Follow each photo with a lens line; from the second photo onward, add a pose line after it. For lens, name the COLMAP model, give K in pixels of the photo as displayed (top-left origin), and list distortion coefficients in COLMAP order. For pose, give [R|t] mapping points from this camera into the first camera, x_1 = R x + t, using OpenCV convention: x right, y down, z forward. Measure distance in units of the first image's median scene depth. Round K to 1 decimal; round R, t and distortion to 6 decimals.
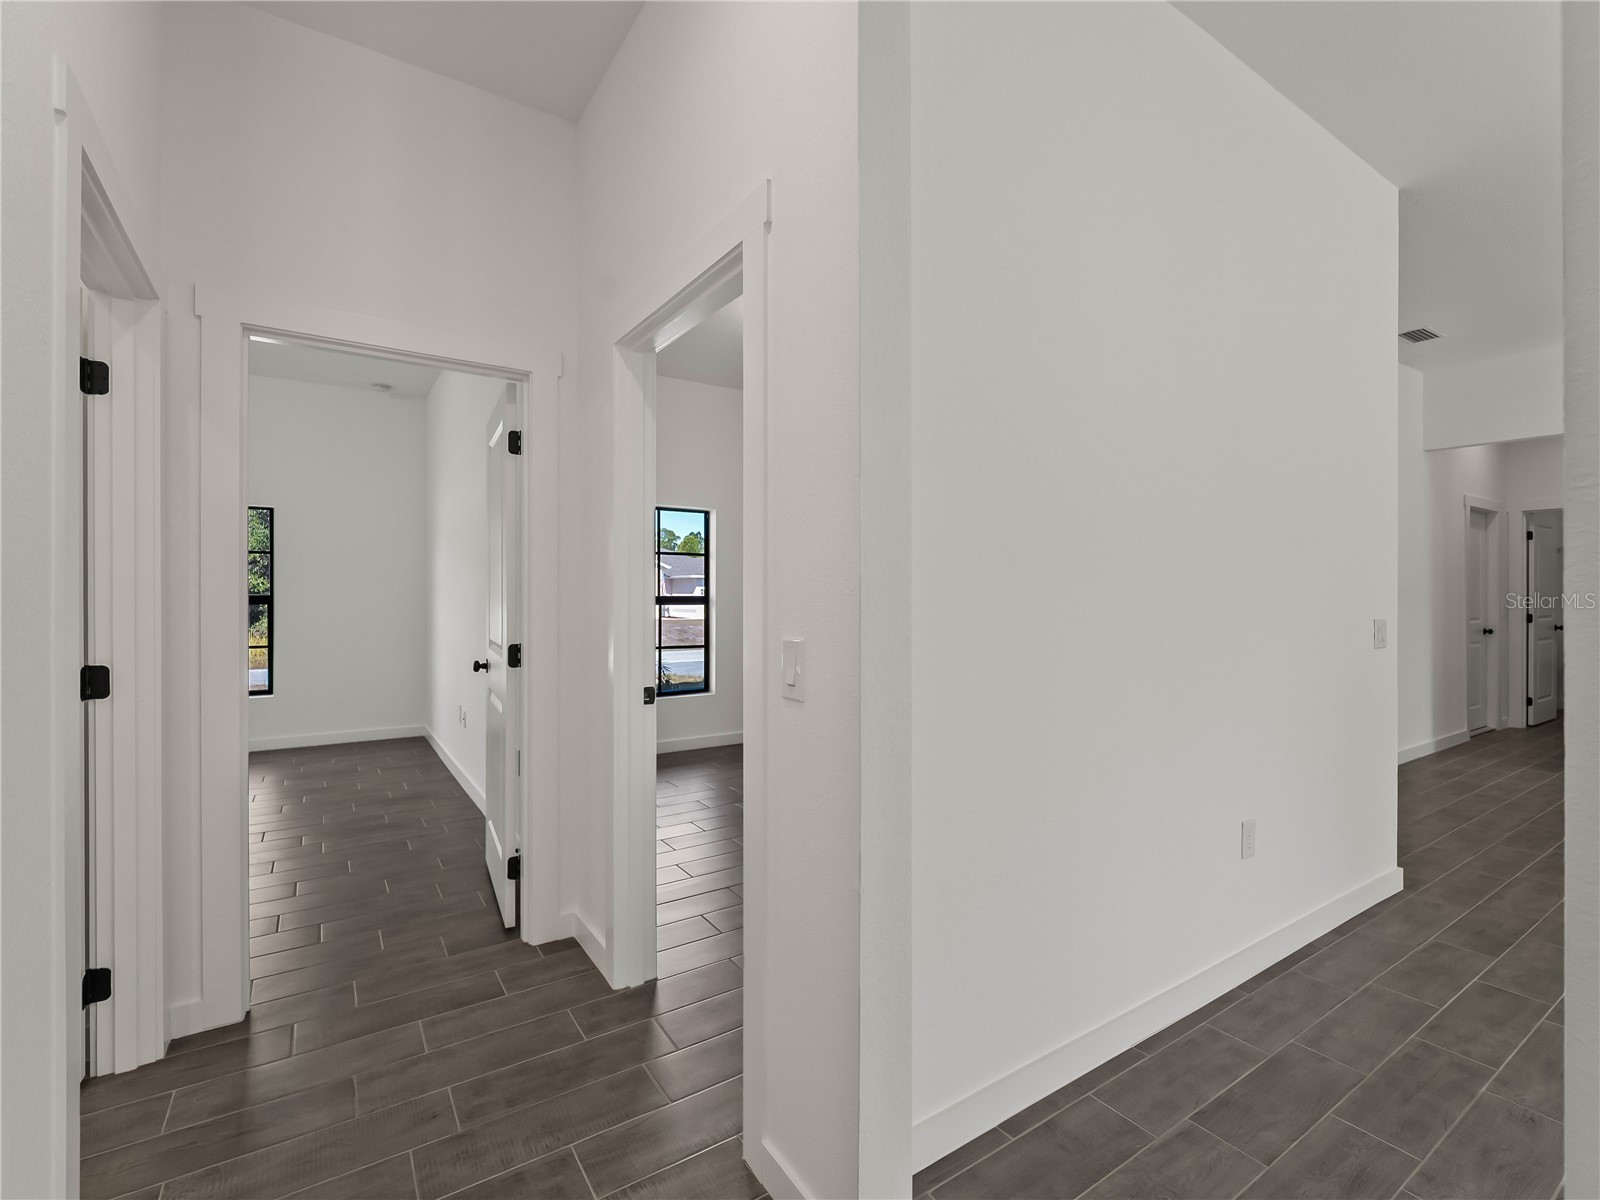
lens RADIAL K [[730.8, 0, 804.0], [0, 730.8, 599.7], [0, 0, 1]] dist [0.000980, -0.000253]
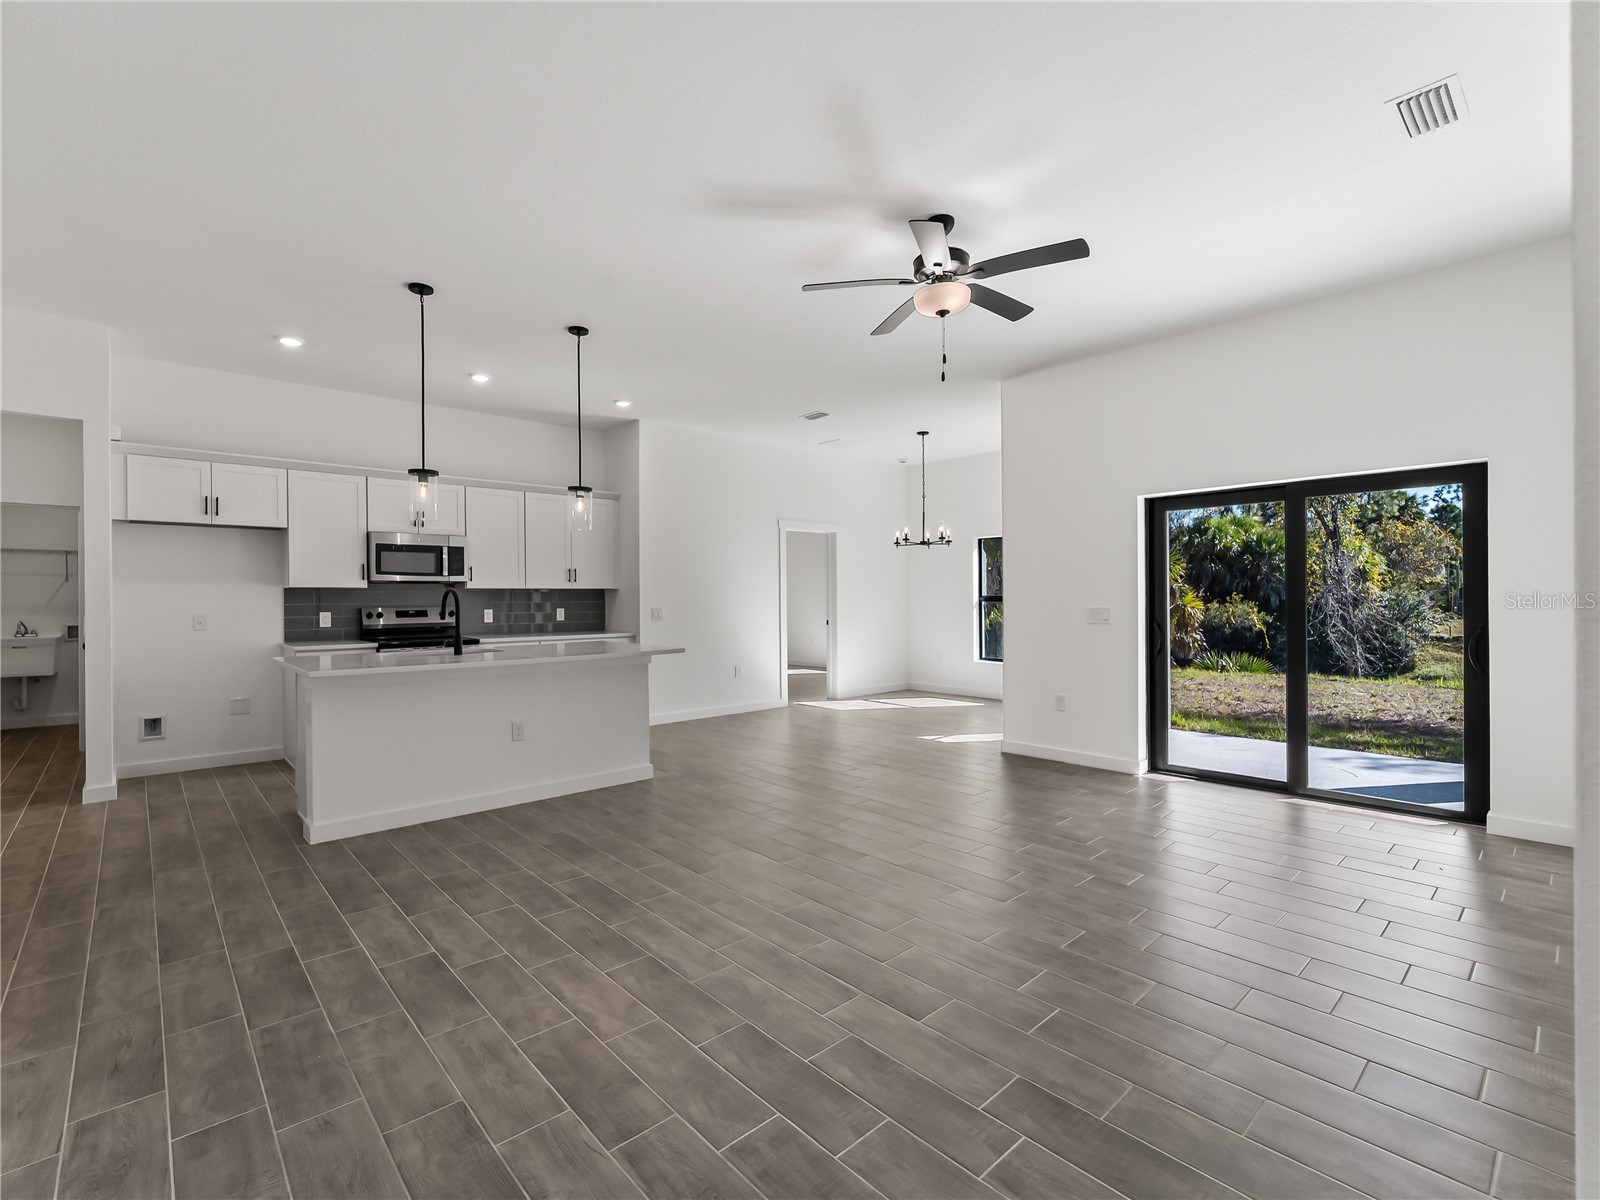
lens RADIAL K [[730.8, 0, 804.0], [0, 730.8, 599.7], [0, 0, 1]] dist [0.000980, -0.000253]
pose [[-0.150236, -0.001206, 0.988649, 0.064092], [0.009654, 0.999950, 0.002687, -0.001697], [-0.988603, 0.009948, -0.150217, 0.257102]]
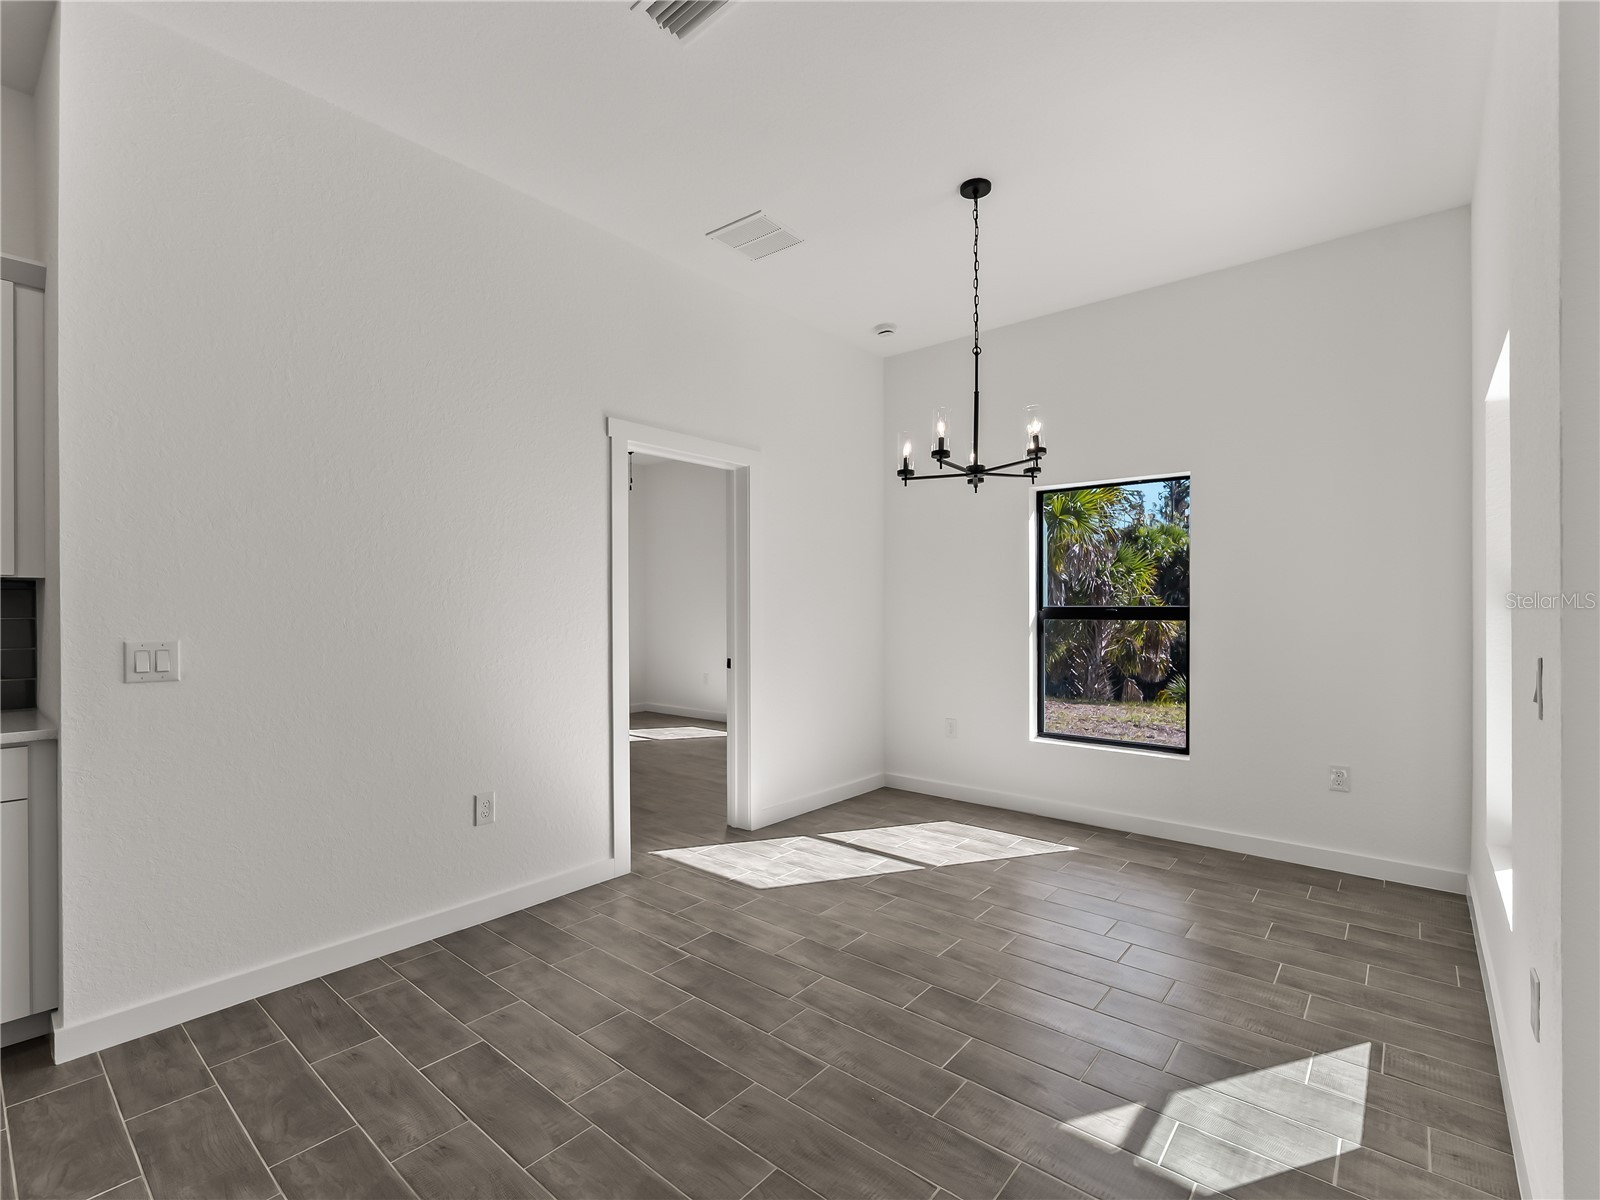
lens RADIAL K [[733.2, 0, 802.7], [0, 733.2, 605.8], [0, 0, 1]] dist [-0.001407, -0.000972]
pose [[-0.278103, 0.003810, 0.960544, 1.104777], [0.003860, 0.999988, -0.002849, -0.002418], [-0.960544, 0.002916, -0.278114, 0.063271]]
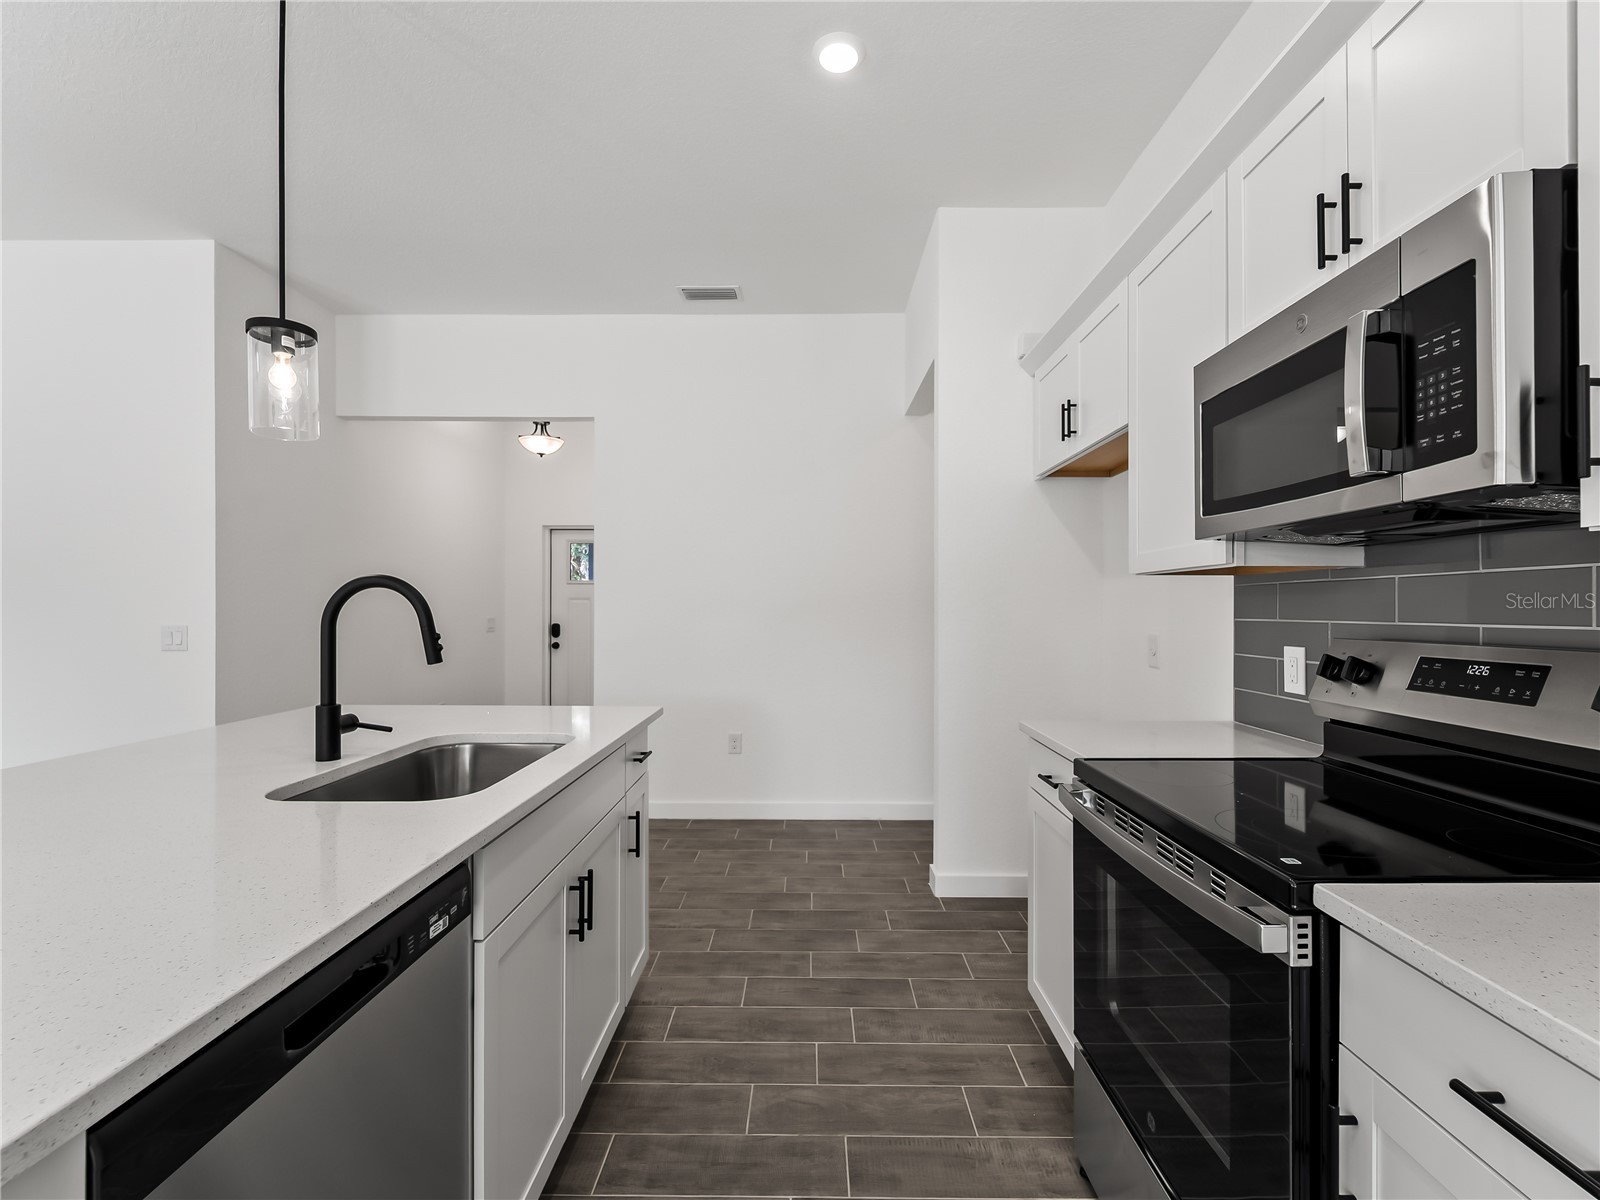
lens RADIAL K [[723.5, 0, 804.8], [0, 723.5, 608.0], [0, 0, 1]] dist [-0.002949, -0.000484]
pose [[0.824537, 0.005748, -0.565779, 1.492458], [-0.008654, 0.999960, -0.002452, -0.002729], [0.565742, 0.006918, 0.824553, 0.409210]]
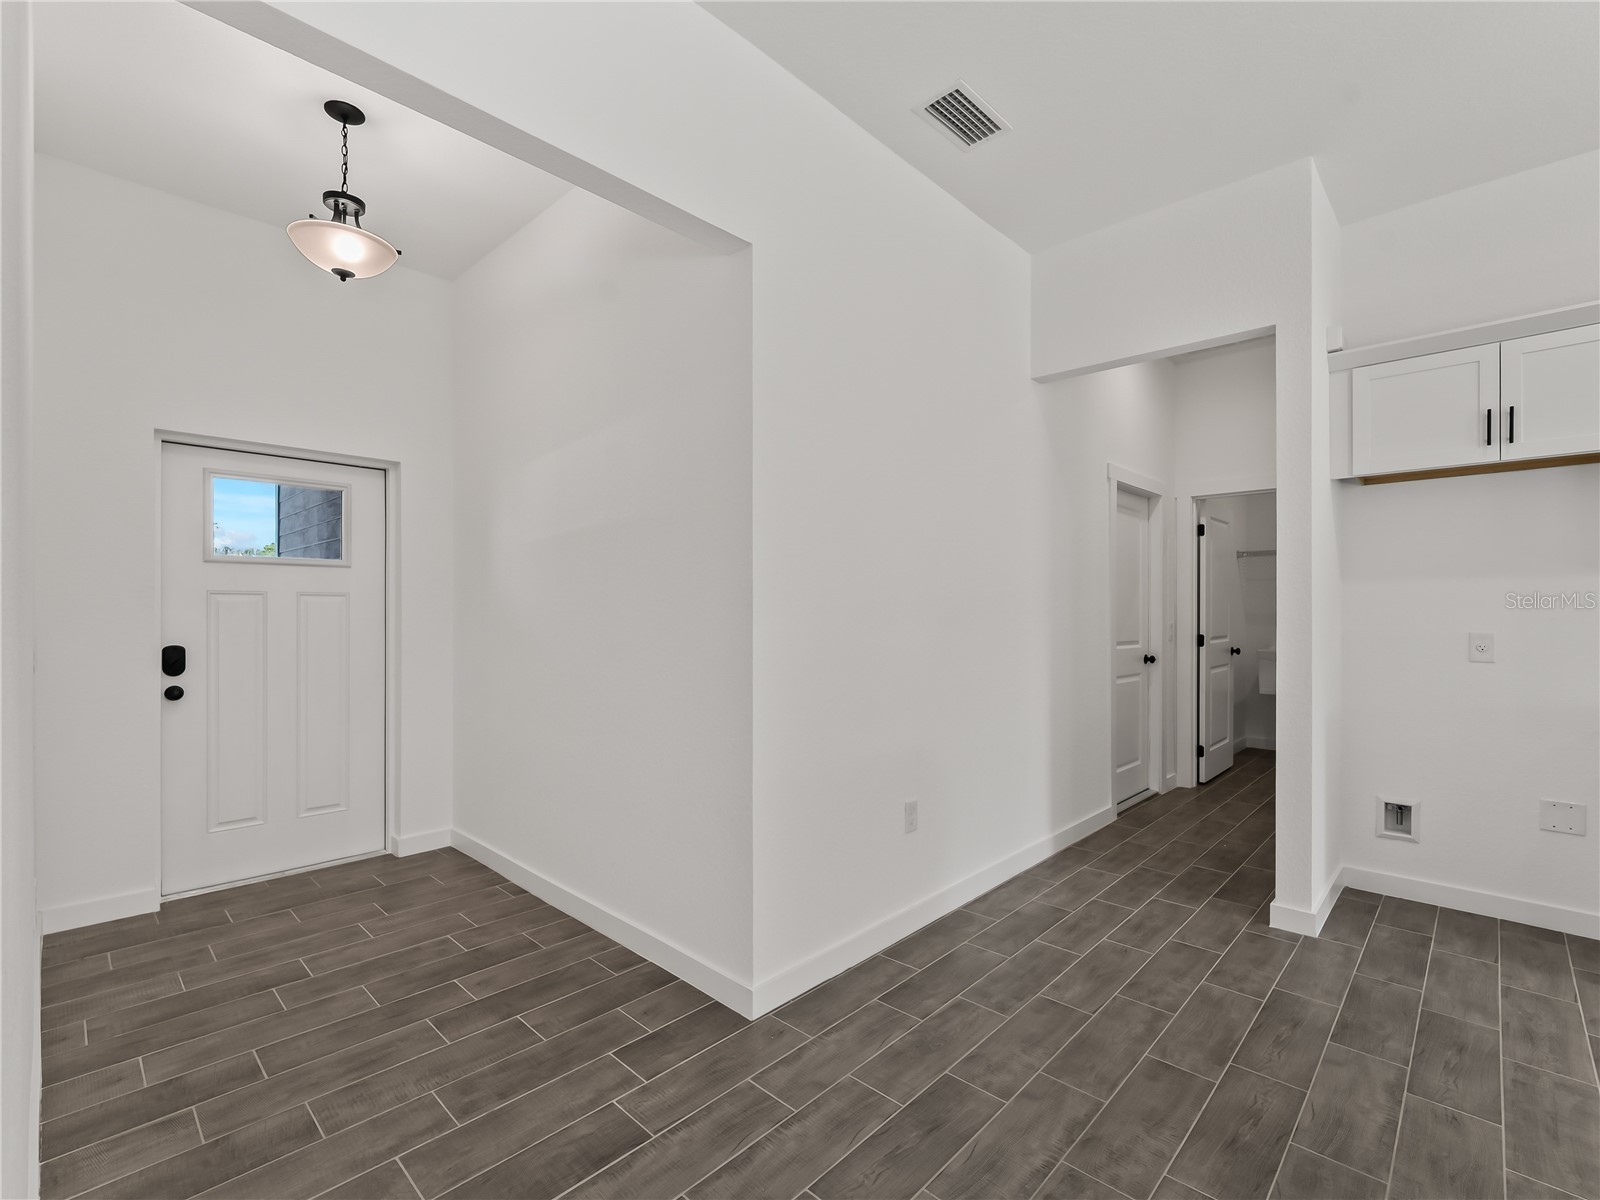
lens RADIAL K [[723.4, 0, 797.3], [0, 723.4, 614.6], [0, 0, 1]] dist [-0.003614, -0.001256]
pose [[0.977634, -0.001143, 0.210309, 0.655366], [0.001352, 0.999999, -0.000850, -0.001138], [-0.210308, 0.001116, 0.977635, 0.549888]]
